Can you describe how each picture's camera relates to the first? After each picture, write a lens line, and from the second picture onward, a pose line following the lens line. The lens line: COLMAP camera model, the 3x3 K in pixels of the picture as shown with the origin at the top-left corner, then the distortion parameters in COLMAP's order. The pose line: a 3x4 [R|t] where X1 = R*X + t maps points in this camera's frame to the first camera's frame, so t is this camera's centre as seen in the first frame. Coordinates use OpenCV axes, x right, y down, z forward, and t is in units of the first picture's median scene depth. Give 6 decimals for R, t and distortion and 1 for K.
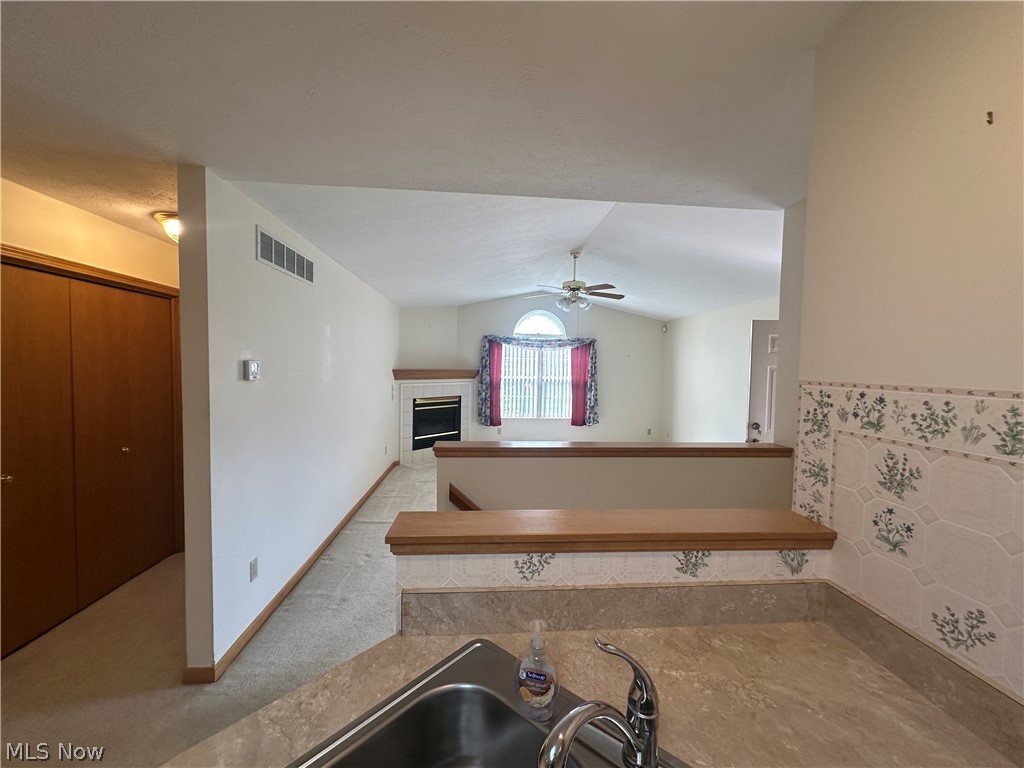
lens RADIAL K [[409.6, 0, 512.9], [0, 409.6, 382.4], [0, 0, 1]] dist [-0.003950, 0.000871]
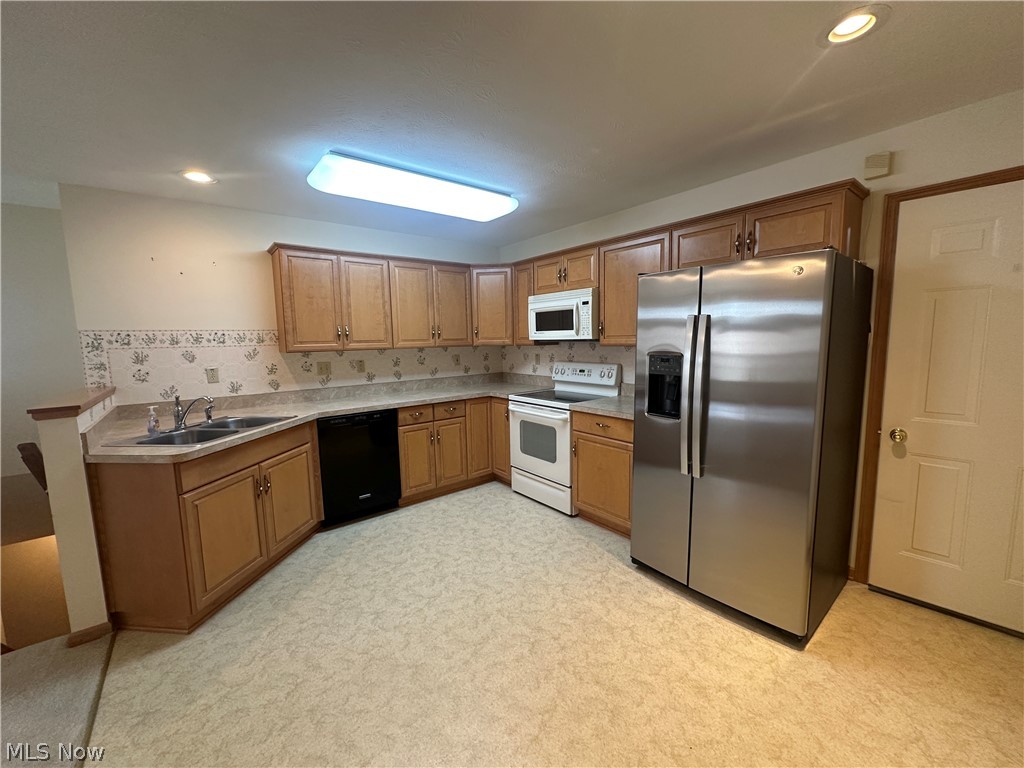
lens RADIAL K [[409.6, 0, 512.9], [0, 409.6, 382.4], [0, 0, 1]] dist [-0.003950, 0.000871]
pose [[-0.553569, -0.100541, 0.826712, -0.399719], [0.043600, 0.987826, 0.149329, 0.007715], [-0.831662, 0.118708, -0.542446, 0.039616]]
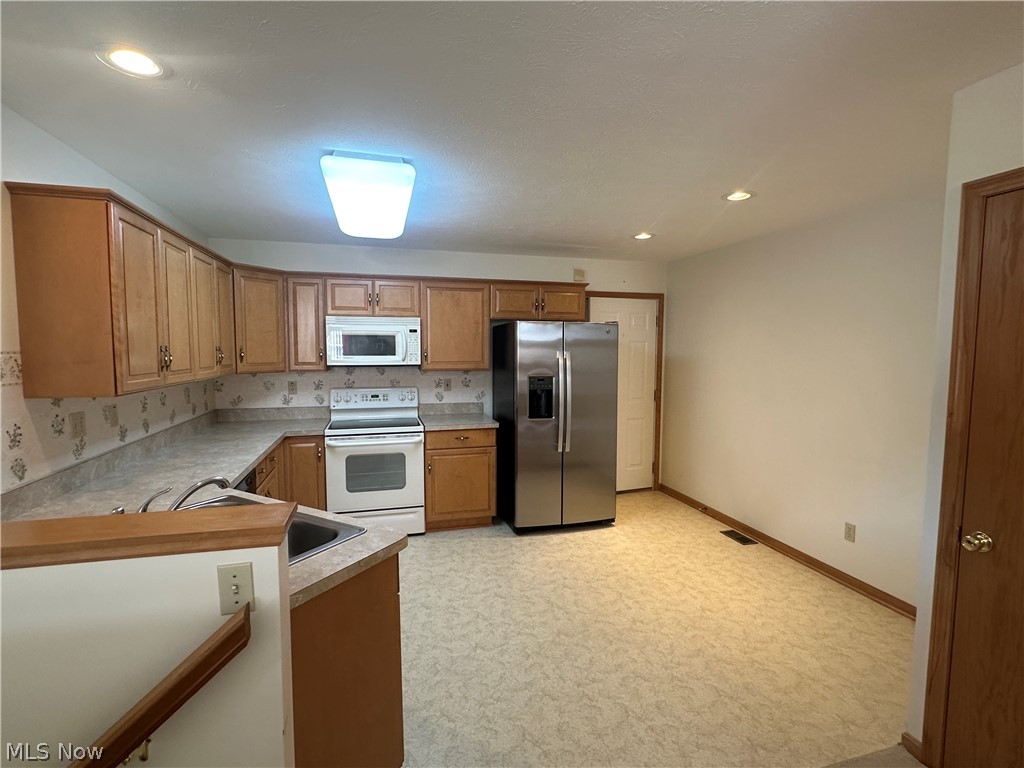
lens RADIAL K [[488.6, 0, 512.0], [0, 488.6, 384.0], [0, 0, 1]] dist [-0.003072, -0.000275]
pose [[-0.982967, -0.009950, -0.183515, -0.076892], [-0.030796, 0.993333, 0.111094, -0.012913], [0.181186, 0.114853, -0.976719, 0.303211]]
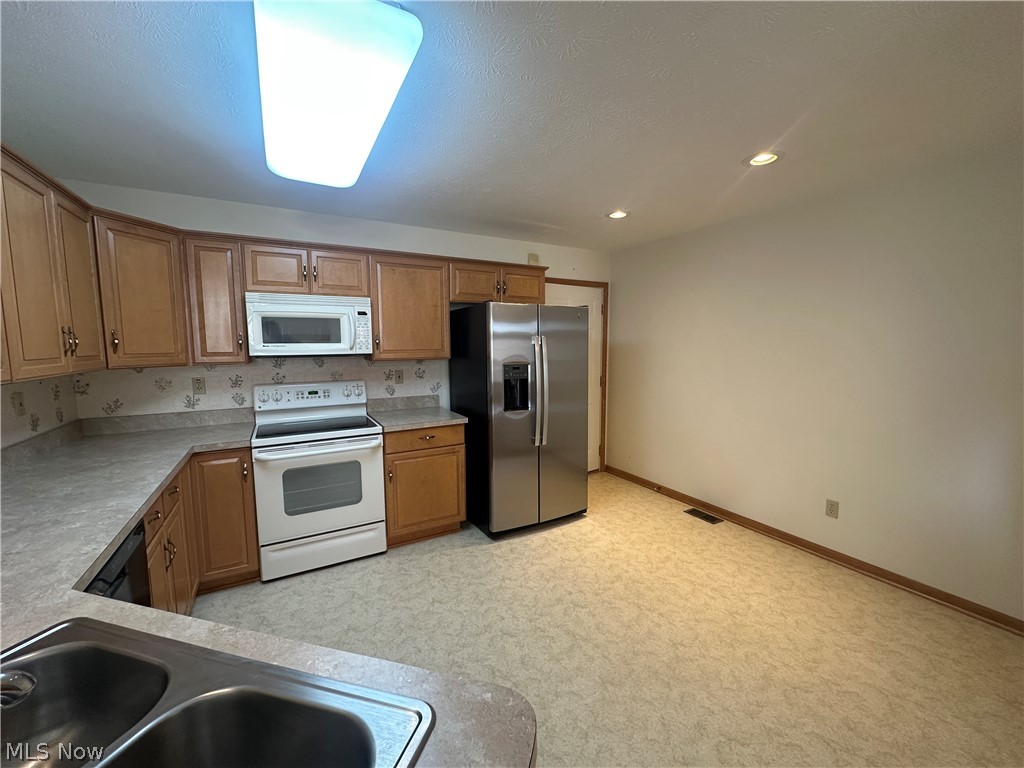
lens RADIAL K [[409.6, 0, 512.9], [0, 409.6, 382.4], [0, 0, 1]] dist [-0.003950, 0.000871]
pose [[-0.909246, 0.024560, -0.415534, -0.033699], [-0.030984, 0.991496, 0.126398, 0.004104], [0.415104, 0.127802, -0.900752, 0.149308]]
